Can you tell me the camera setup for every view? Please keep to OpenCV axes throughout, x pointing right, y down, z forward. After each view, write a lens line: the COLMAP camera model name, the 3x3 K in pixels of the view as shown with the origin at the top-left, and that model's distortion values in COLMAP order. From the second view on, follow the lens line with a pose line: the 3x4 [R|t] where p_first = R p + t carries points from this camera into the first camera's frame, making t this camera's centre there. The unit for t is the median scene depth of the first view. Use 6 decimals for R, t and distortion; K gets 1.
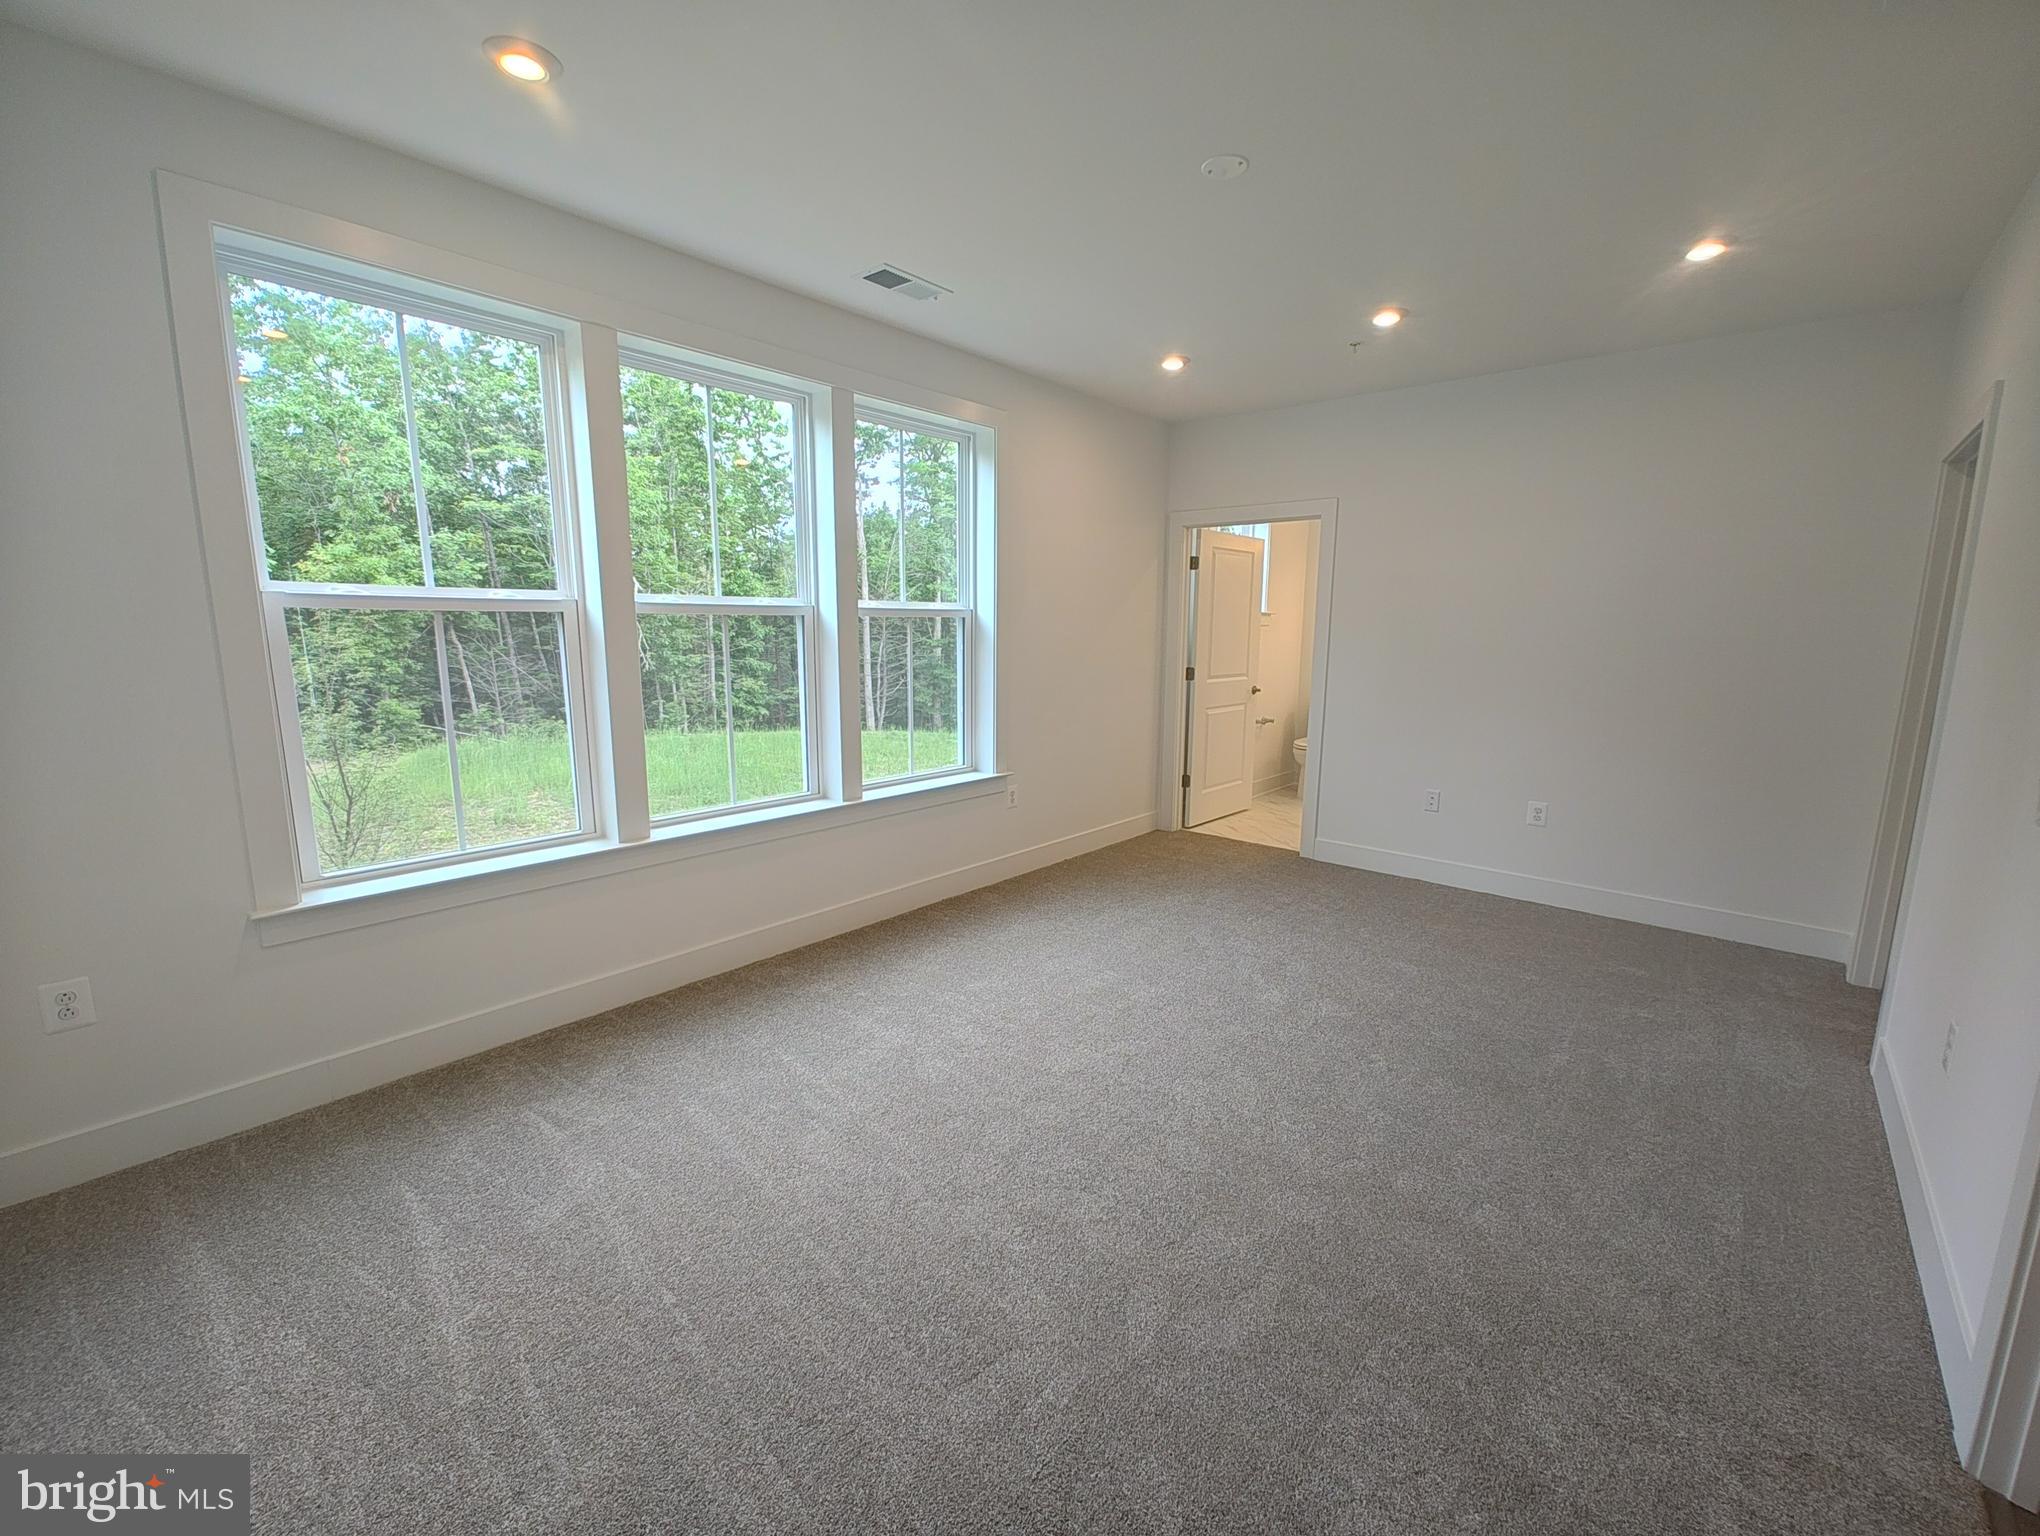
lens RADIAL K [[843.5, 0, 1012.3], [0, 843.5, 784.1], [0, 0, 1]] dist [-0.003012, -0.000082]
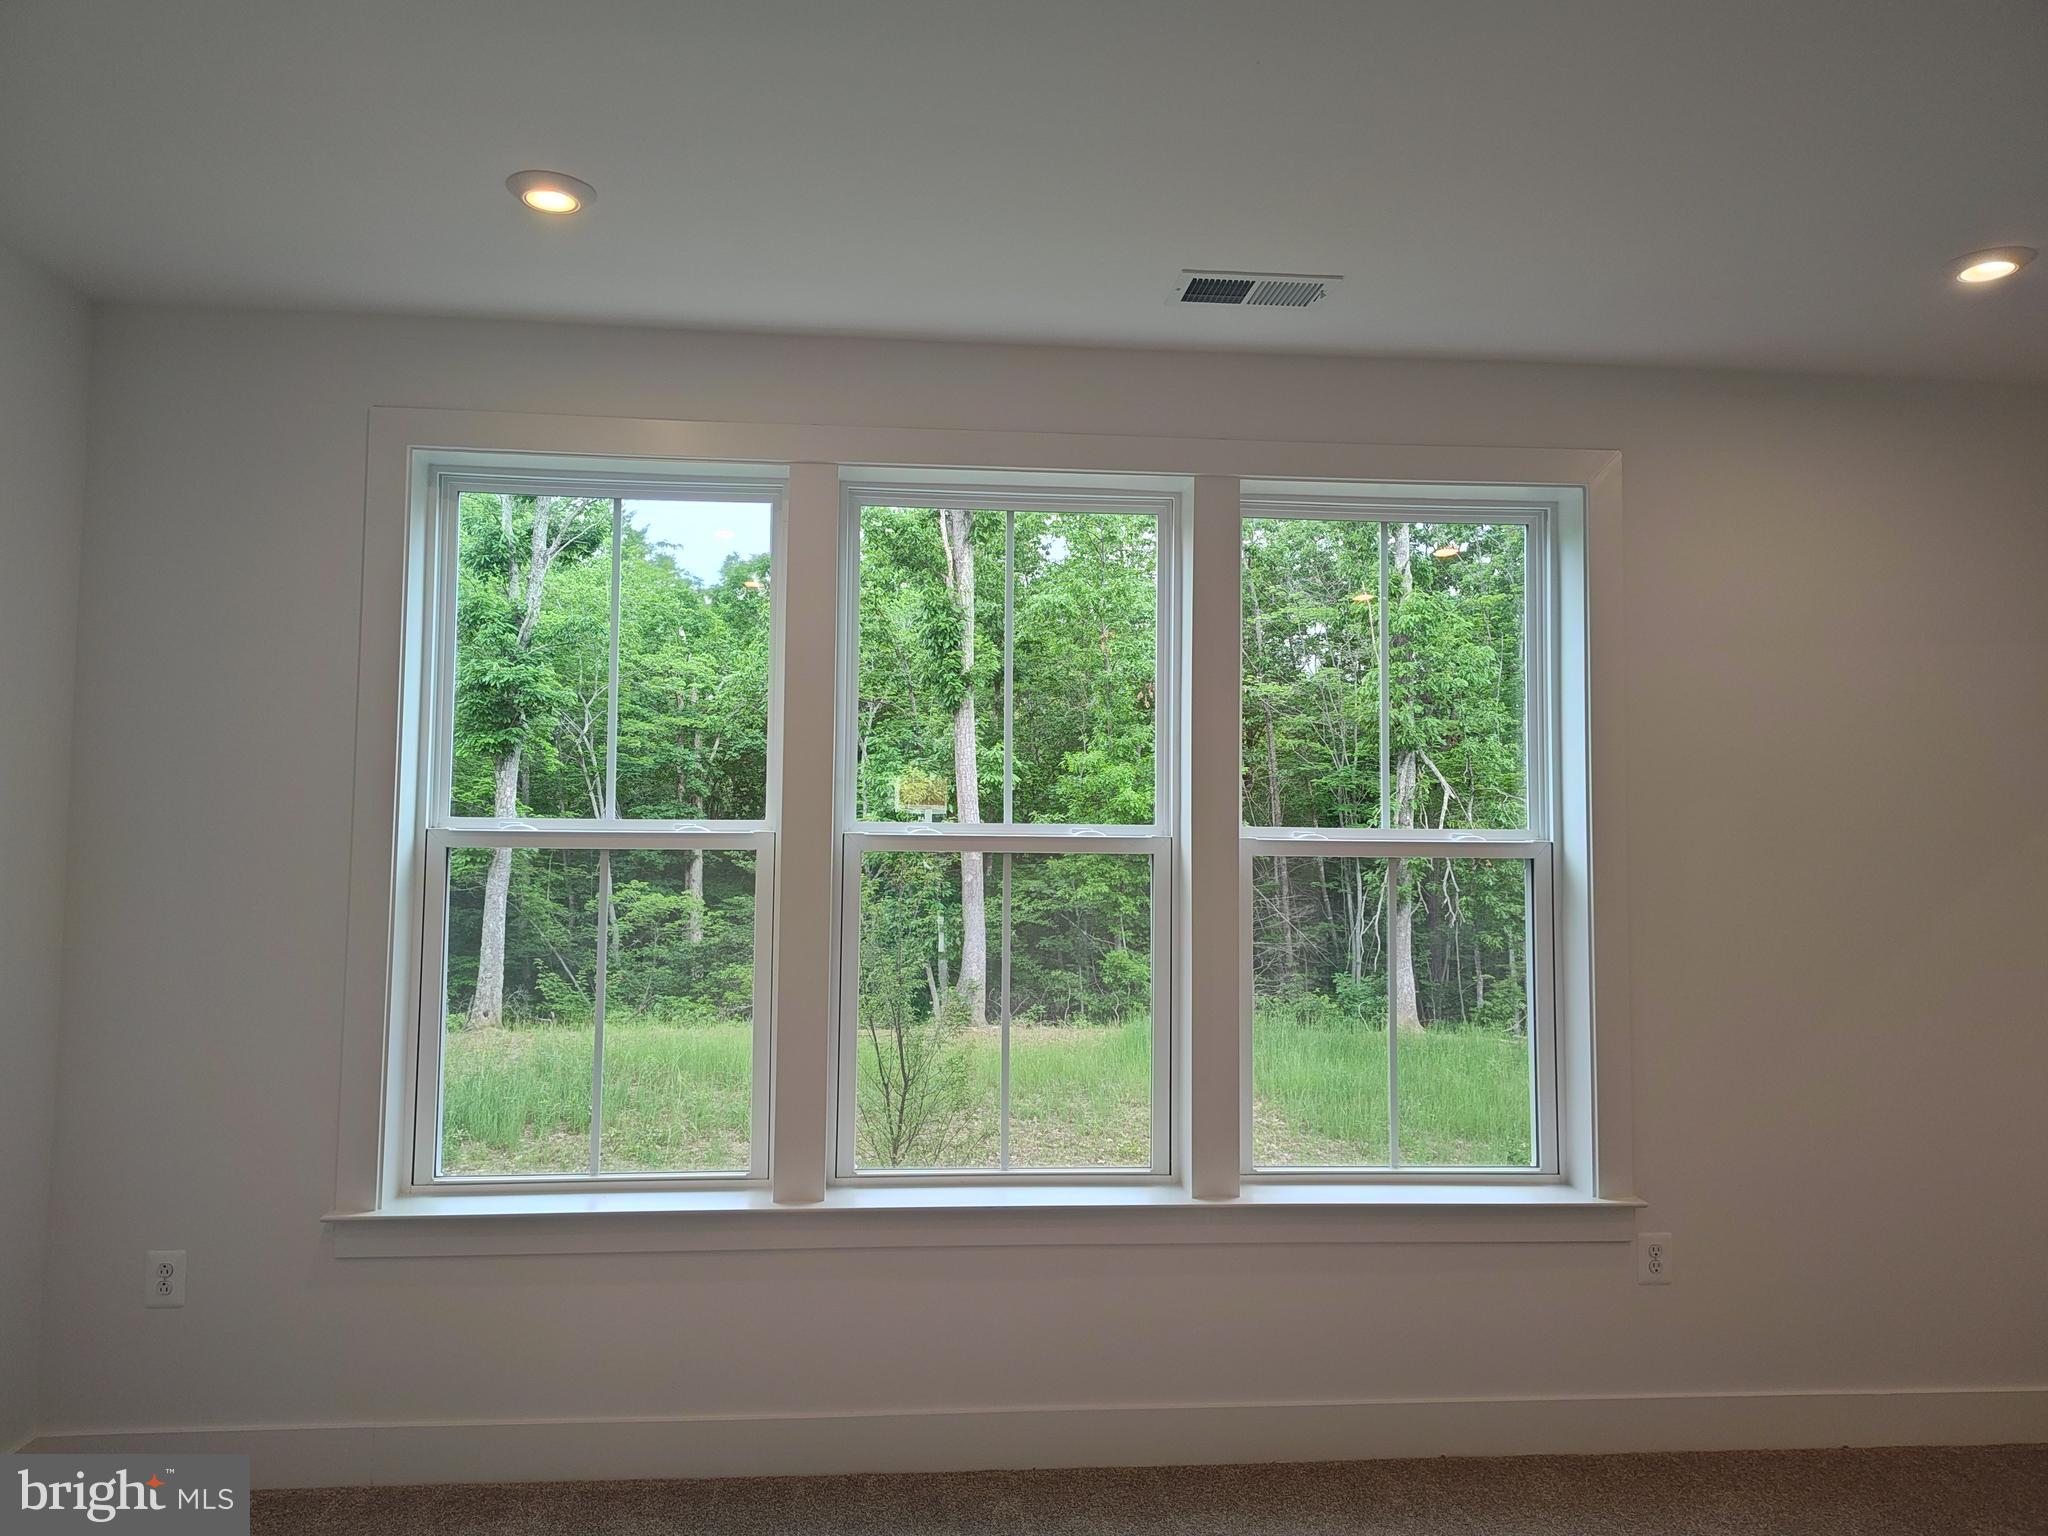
lens RADIAL K [[1388.8, 0, 1028.7], [0, 1388.8, 781.3], [0, 0, 1]] dist [0.018070, -0.017762]
pose [[0.711917, -0.031164, -0.701572, 0.289978], [-0.133609, 0.974757, -0.178879, -0.054959], [0.689437, 0.221083, 0.689782, 0.221575]]
